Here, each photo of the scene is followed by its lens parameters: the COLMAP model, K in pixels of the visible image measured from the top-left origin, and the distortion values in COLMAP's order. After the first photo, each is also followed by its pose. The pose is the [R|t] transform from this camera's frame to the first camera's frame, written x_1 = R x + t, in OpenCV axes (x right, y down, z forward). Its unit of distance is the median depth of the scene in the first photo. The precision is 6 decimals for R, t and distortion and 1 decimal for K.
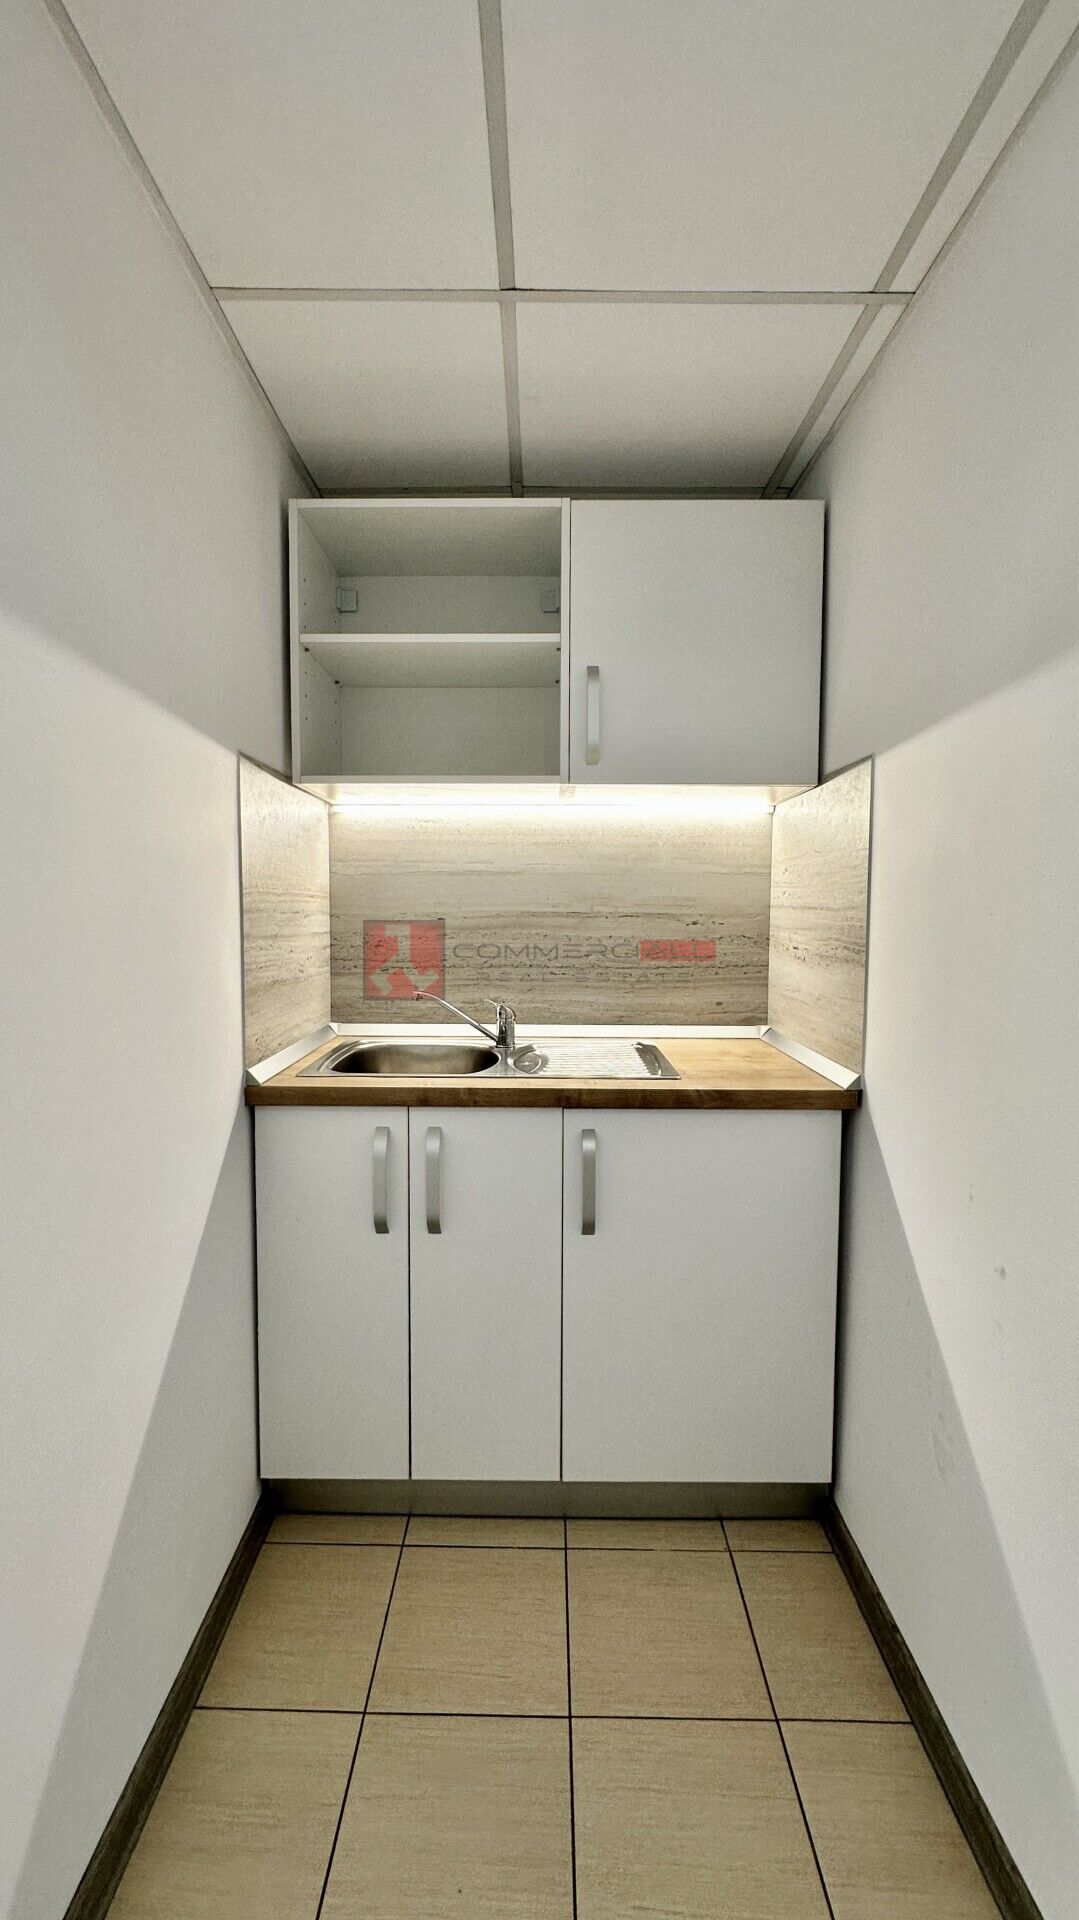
lens RADIAL K [[765.8, 0, 552.9], [0, 765.8, 958.8], [0, 0, 1]] dist [-0.007261, 0.000726]
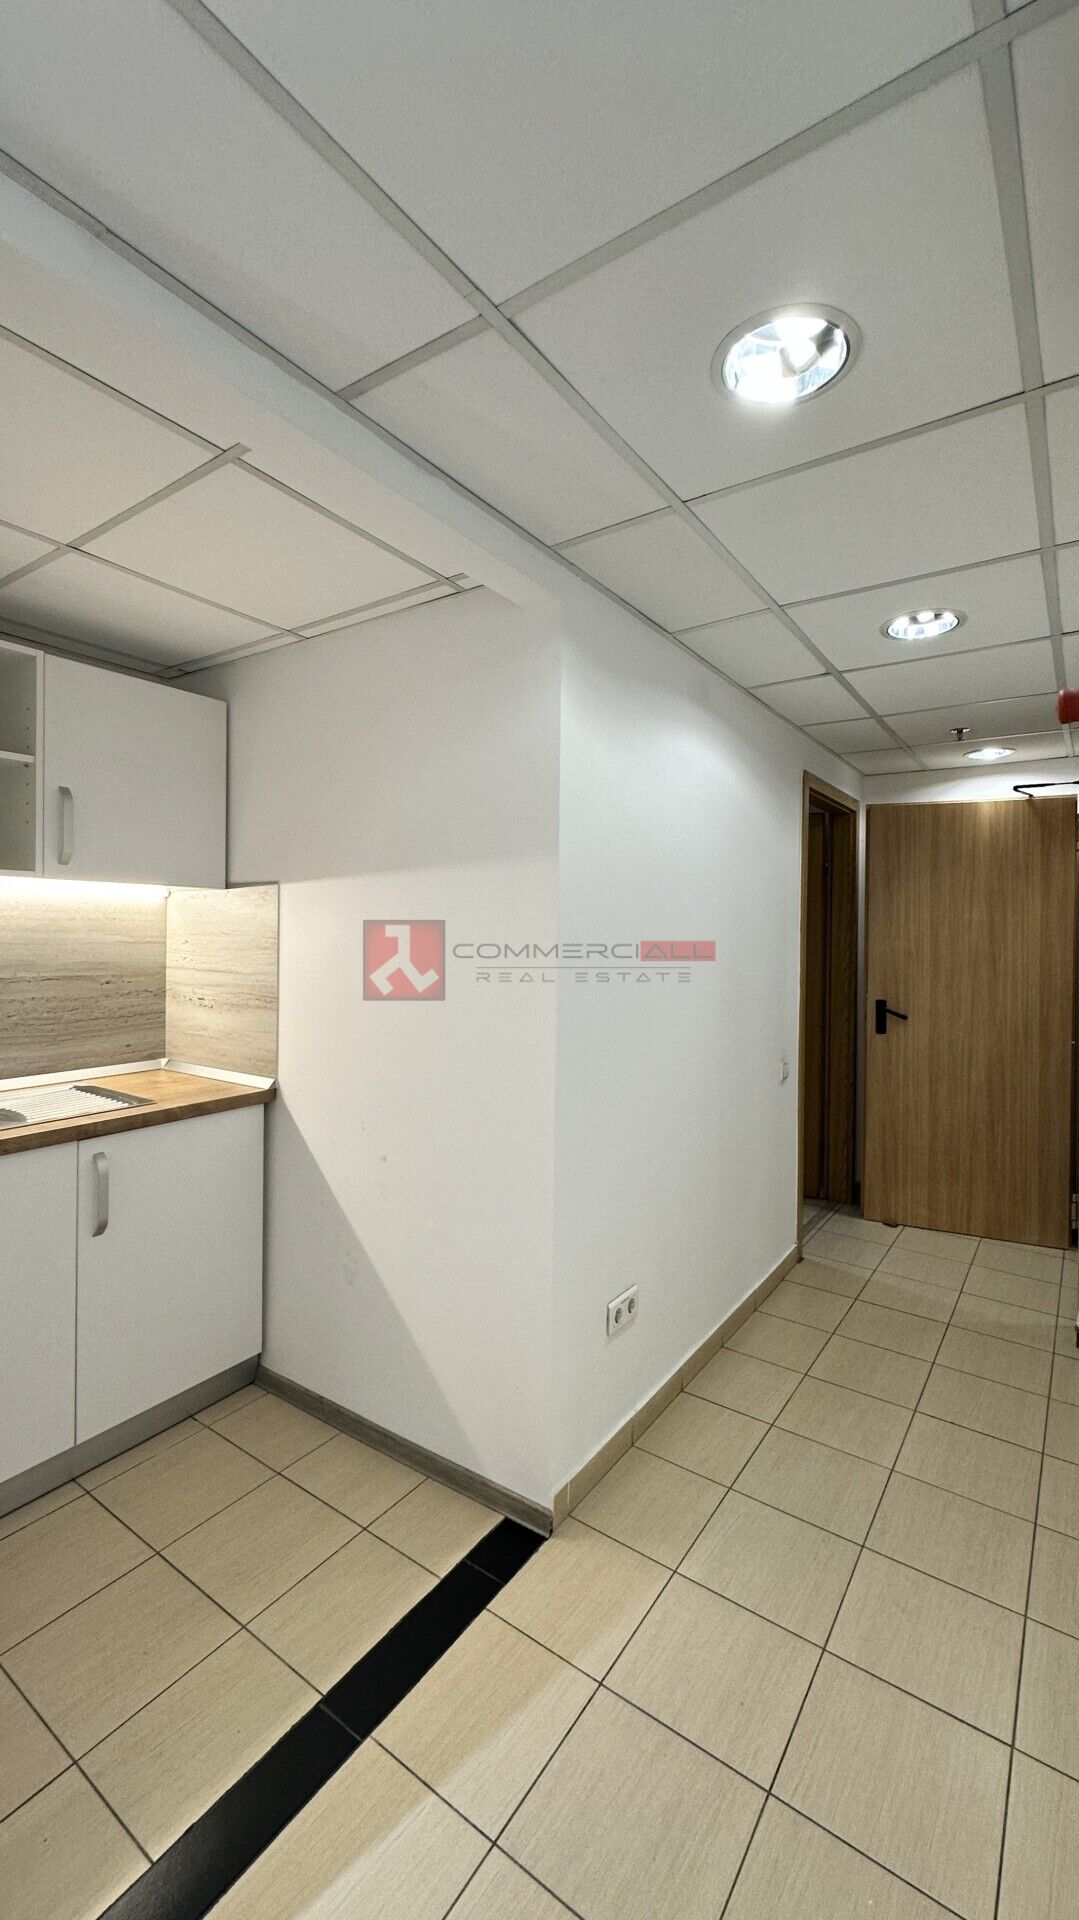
lens RADIAL K [[765.8, 0, 532.1], [0, 765.8, 950.7], [0, 0, 1]] dist [-0.007261, 0.000726]
pose [[0.567209, -0.017744, 0.823383, -0.490797], [0.044675, 0.998959, -0.009248, -0.062512], [-0.822361, 0.042031, 0.567411, -0.294178]]
